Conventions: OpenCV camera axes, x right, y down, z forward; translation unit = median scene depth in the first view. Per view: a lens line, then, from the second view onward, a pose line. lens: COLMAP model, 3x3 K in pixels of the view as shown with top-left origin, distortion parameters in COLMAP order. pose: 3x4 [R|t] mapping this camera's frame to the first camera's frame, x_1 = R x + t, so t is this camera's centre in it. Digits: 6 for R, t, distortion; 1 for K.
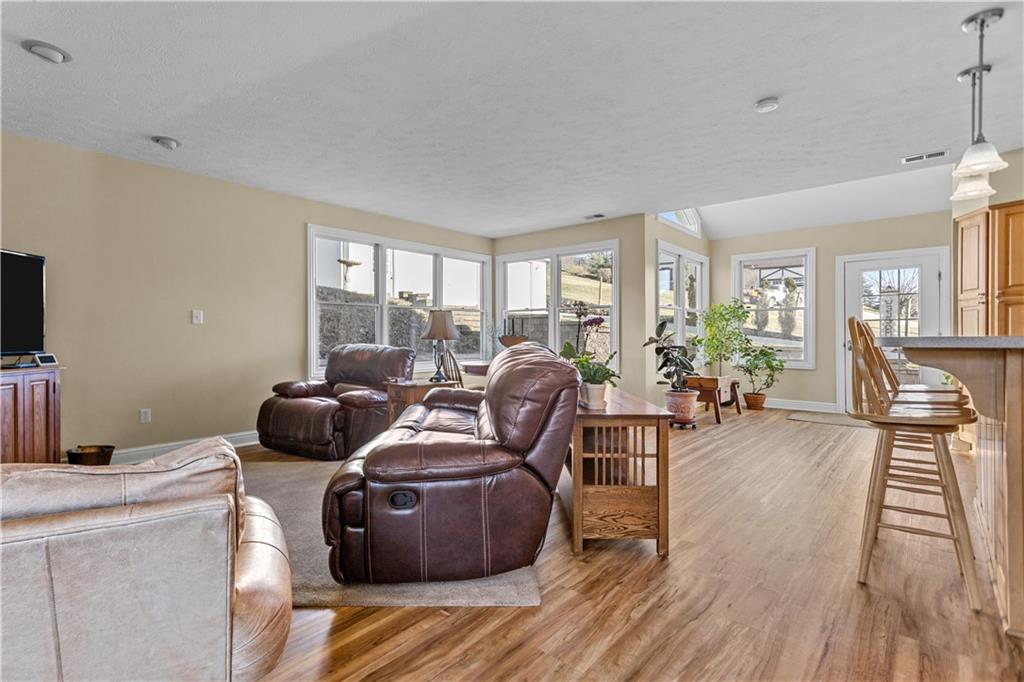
lens RADIAL K [[496.5, 0, 516.9], [0, 496.5, 342.6], [0, 0, 1]] dist [0.003210, 0.001125]
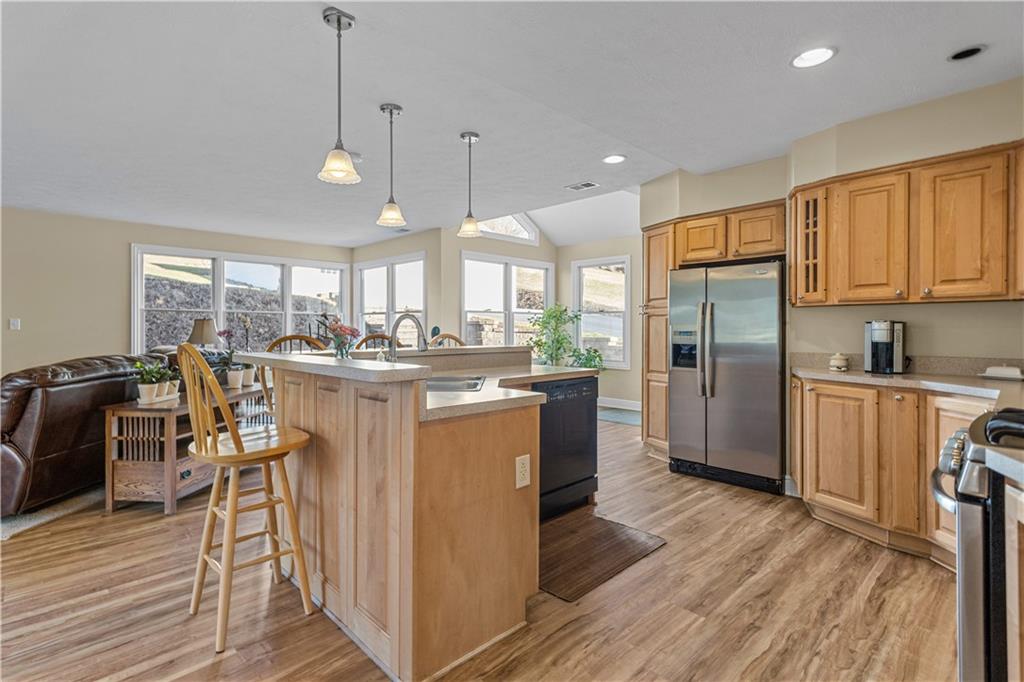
lens RADIAL K [[496.5, 0, 505.5], [0, 496.5, 337.2], [0, 0, 1]] dist [0.003210, 0.001125]
pose [[0.997251, 0.002873, -0.074042, 0.597547], [-0.002596, 0.999989, 0.003847, -0.025243], [0.074052, -0.003644, 0.997248, -0.123527]]
